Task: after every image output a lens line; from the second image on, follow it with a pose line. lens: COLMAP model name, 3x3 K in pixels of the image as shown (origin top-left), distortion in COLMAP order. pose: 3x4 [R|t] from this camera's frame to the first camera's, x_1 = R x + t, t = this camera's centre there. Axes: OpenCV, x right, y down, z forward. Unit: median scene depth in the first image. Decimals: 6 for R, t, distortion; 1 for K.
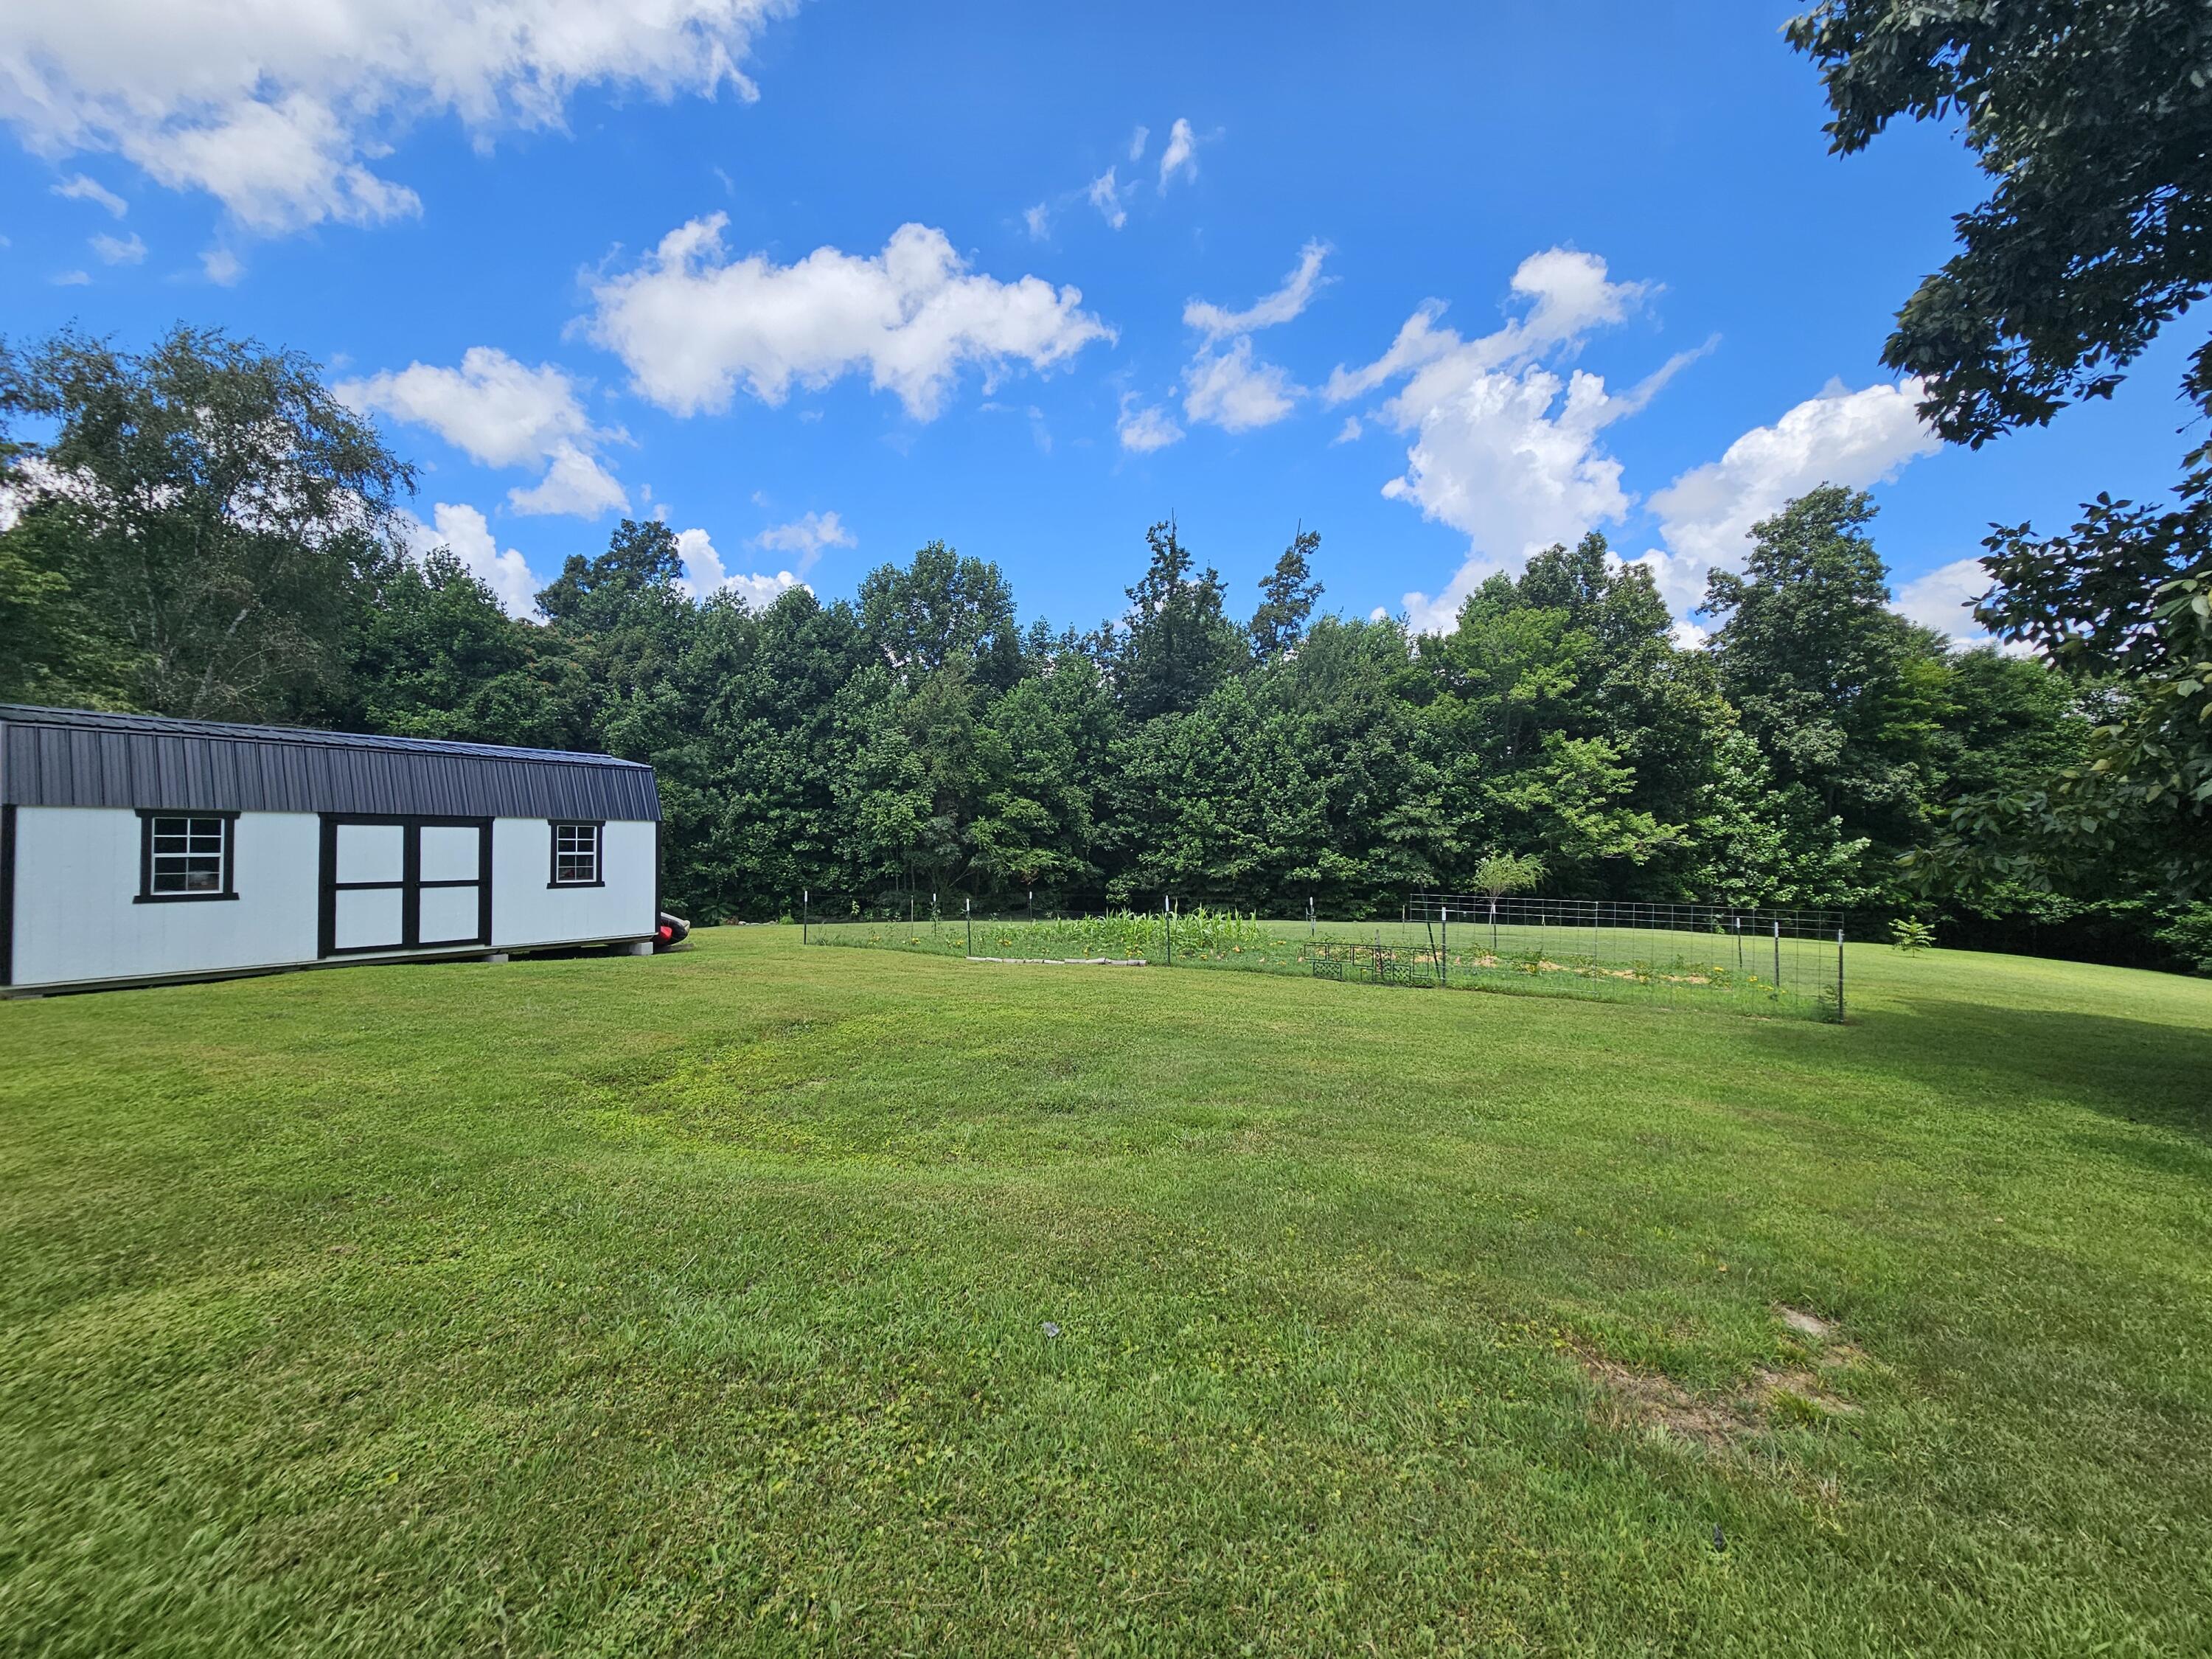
lens RADIAL K [[910.6, 0, 1109.2], [0, 910.6, 821.8], [0, 0, 1]] dist [0.027548, -0.000807]
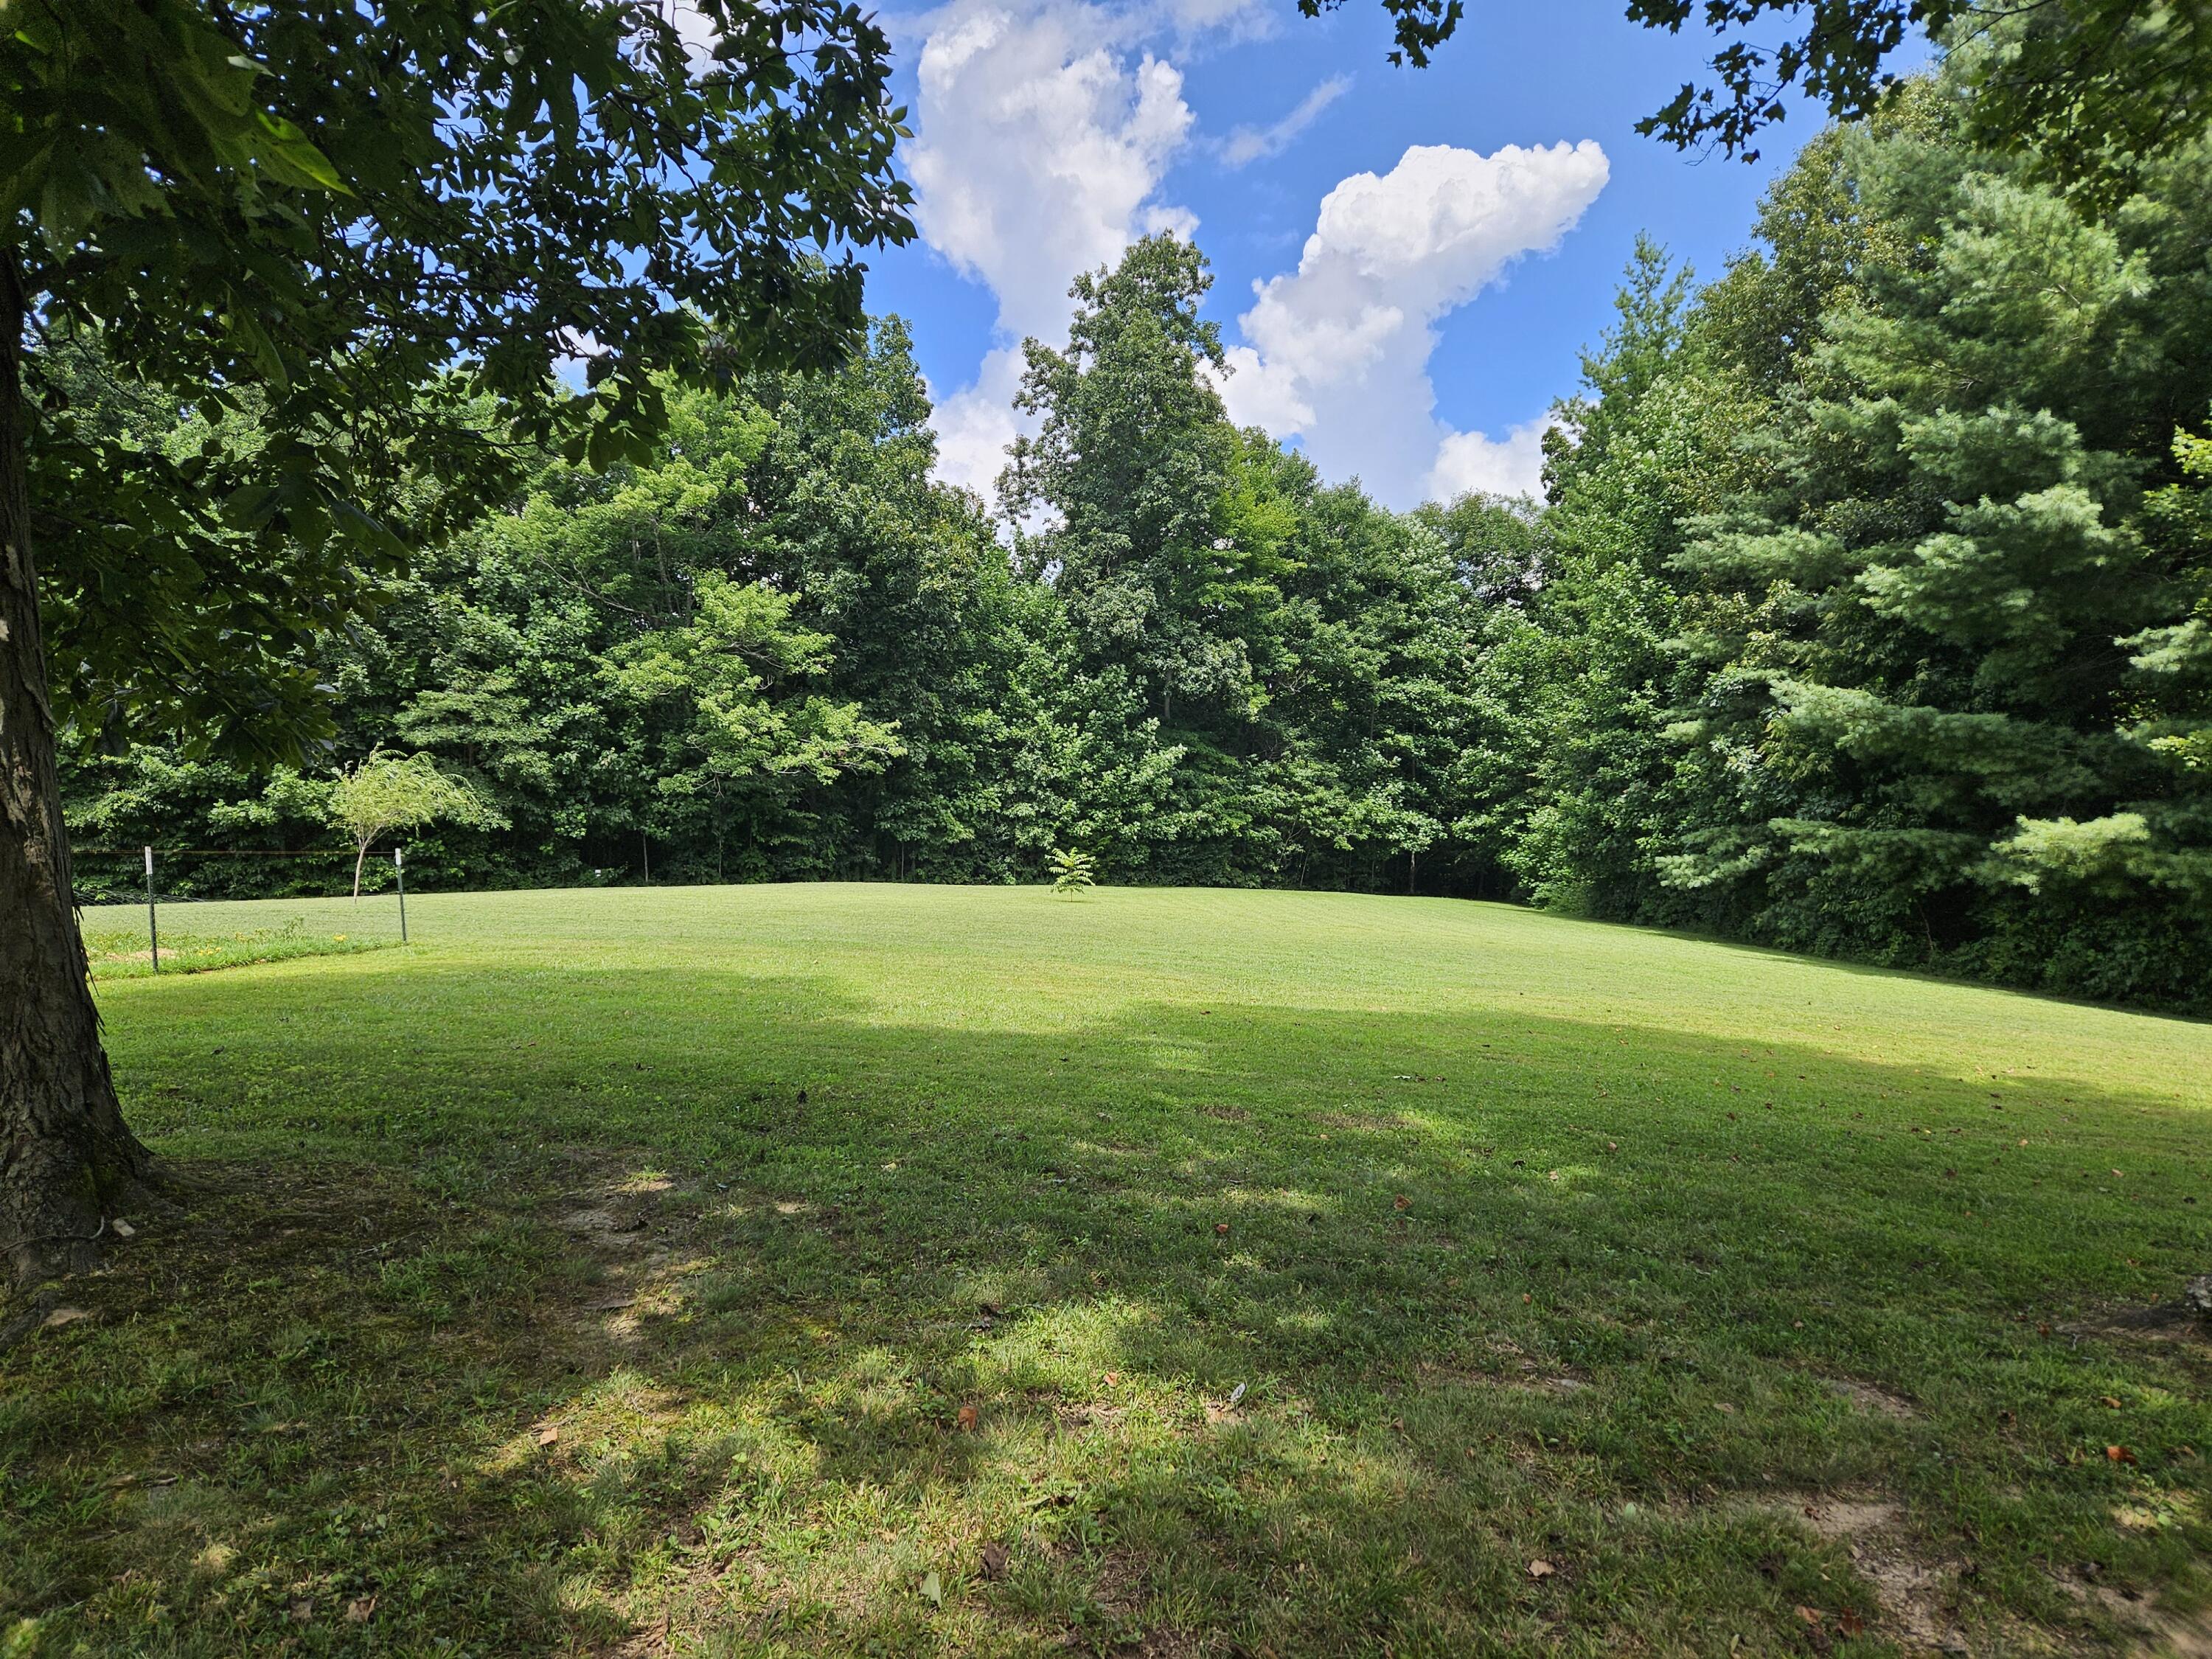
lens RADIAL K [[1480.4, 0, 1106.0], [0, 1480.4, 829.5], [0, 0, 1]] dist [0.056523, -0.002405]
pose [[0.918544, -0.032483, 0.393982, 0.402624], [0.010274, 0.998243, 0.058348, 0.022861], [-0.395185, -0.049547, 0.917264, -0.042073]]
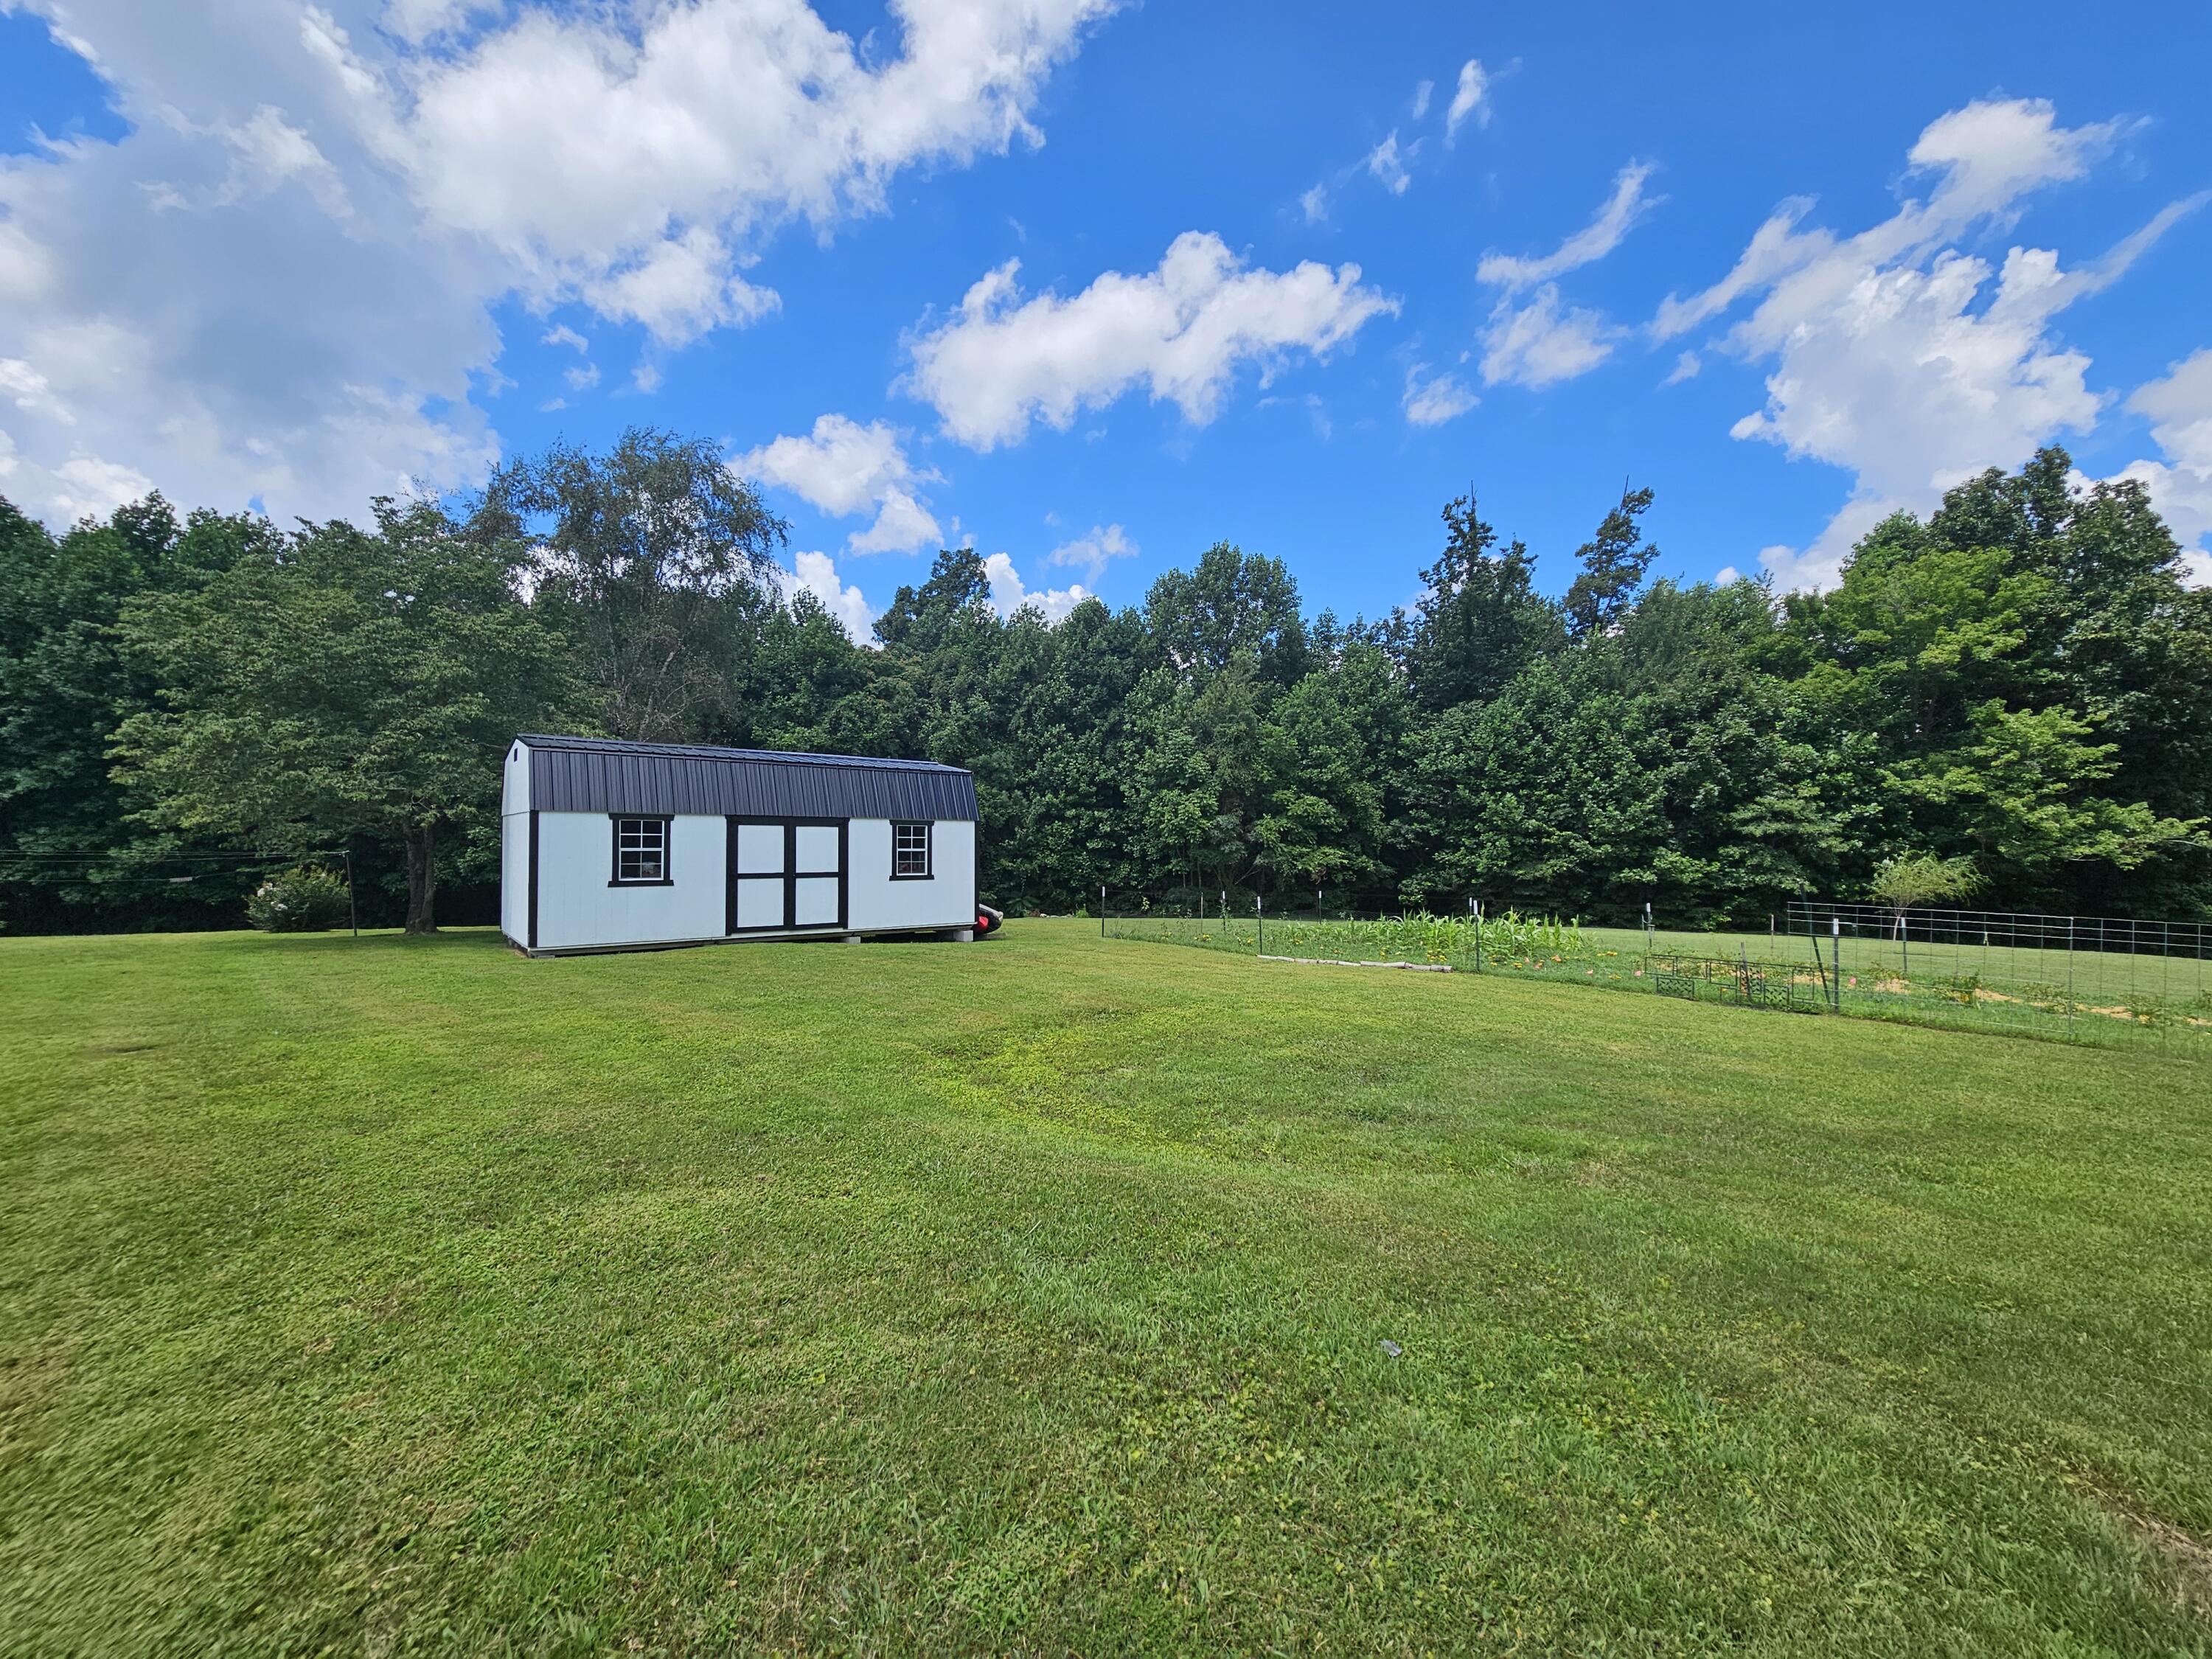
lens RADIAL K [[910.6, 0, 1109.2], [0, 910.6, 821.8], [0, 0, 1]] dist [0.027548, -0.000807]
pose [[0.957305, -0.005015, -0.289038, -0.018000], [0.005467, 0.999985, 0.000758, 0.000549], [0.289029, -0.002306, 0.957317, -0.000747]]
